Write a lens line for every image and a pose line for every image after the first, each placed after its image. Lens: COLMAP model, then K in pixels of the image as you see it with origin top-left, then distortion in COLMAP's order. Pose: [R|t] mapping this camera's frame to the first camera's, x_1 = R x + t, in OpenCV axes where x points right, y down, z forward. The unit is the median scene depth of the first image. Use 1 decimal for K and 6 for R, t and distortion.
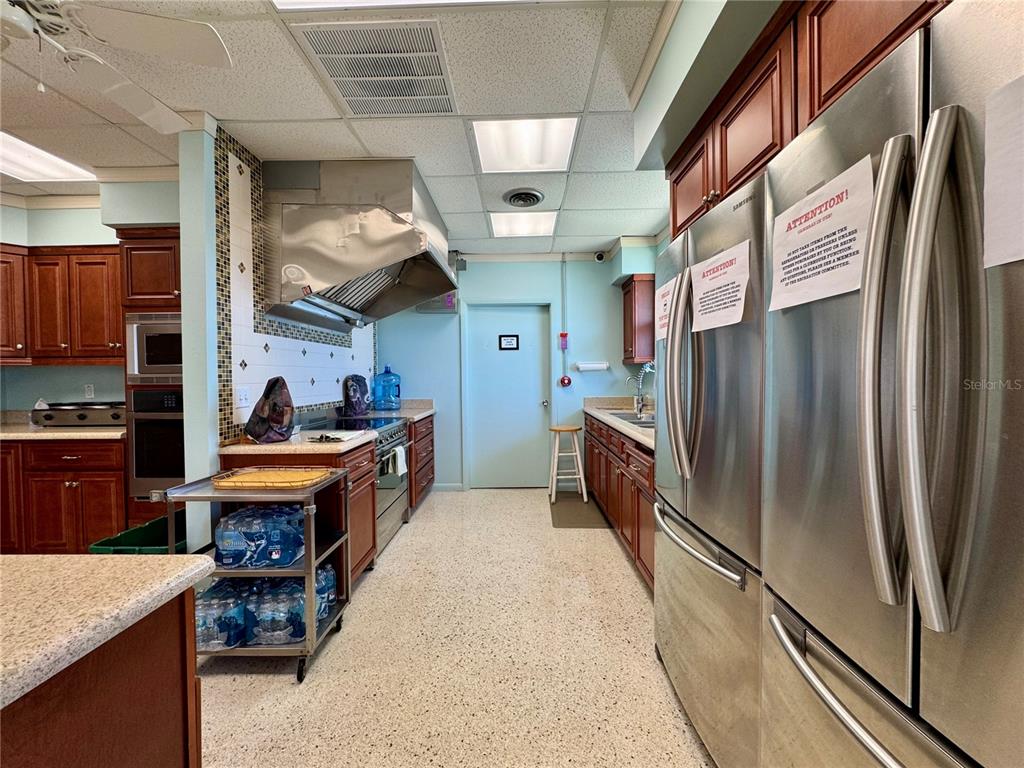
lens RADIAL K [[405.2, 0, 512.0], [0, 405.2, 384.0], [0, 0, 1]] dist [0.000817, 0.000099]
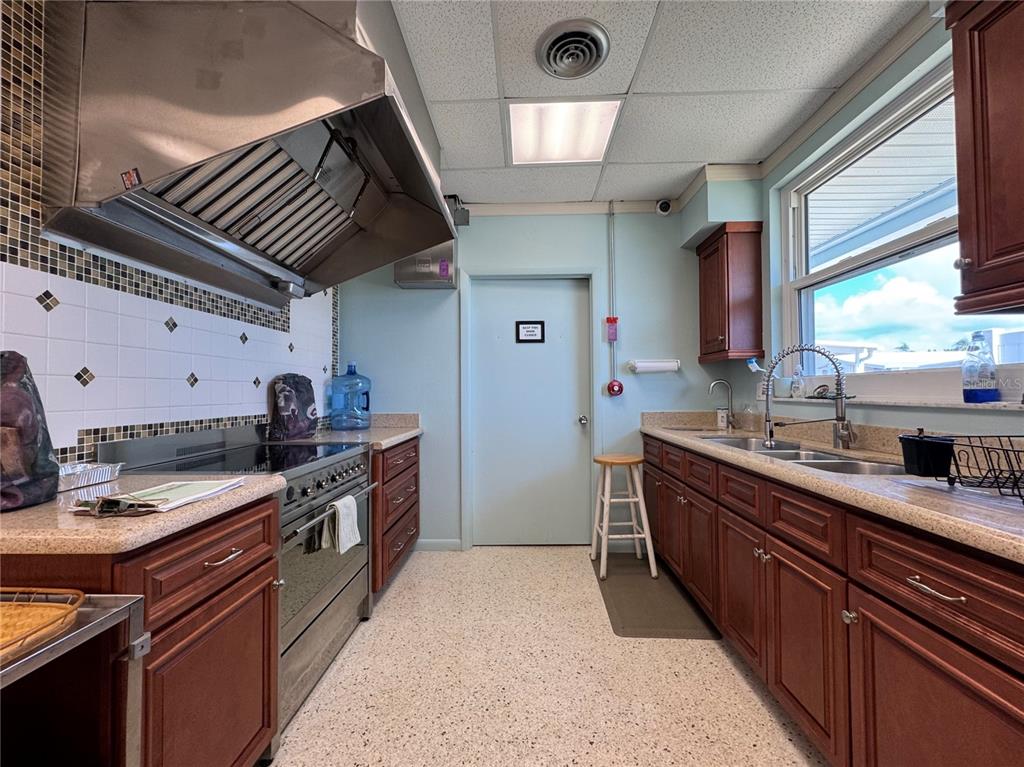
lens RADIAL K [[420.7, 0, 512.0], [0, 420.7, 383.5], [0, 0, 1]] dist [-0.000413, -0.000058]
pose [[0.999934, 0.003622, -0.010891, -0.035801], [-0.004059, 0.999175, -0.040420, 0.016744], [0.010736, 0.040462, 0.999123, 0.337617]]
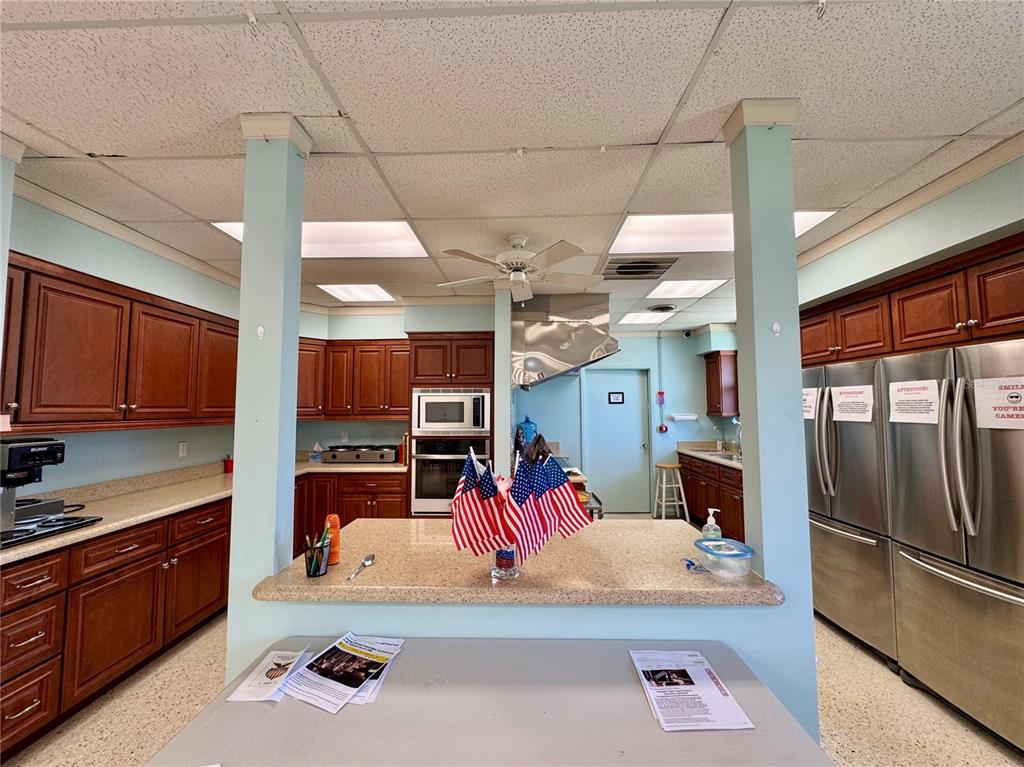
lens RADIAL K [[405.2, 0, 512.0], [0, 405.2, 383.5], [0, 0, 1]] dist [0.000817, 0.000099]
pose [[0.999945, 0.003859, -0.009735, -0.385147], [-0.004651, 0.996570, -0.082618, -0.047039], [0.009382, 0.082659, 0.996534, -0.349556]]
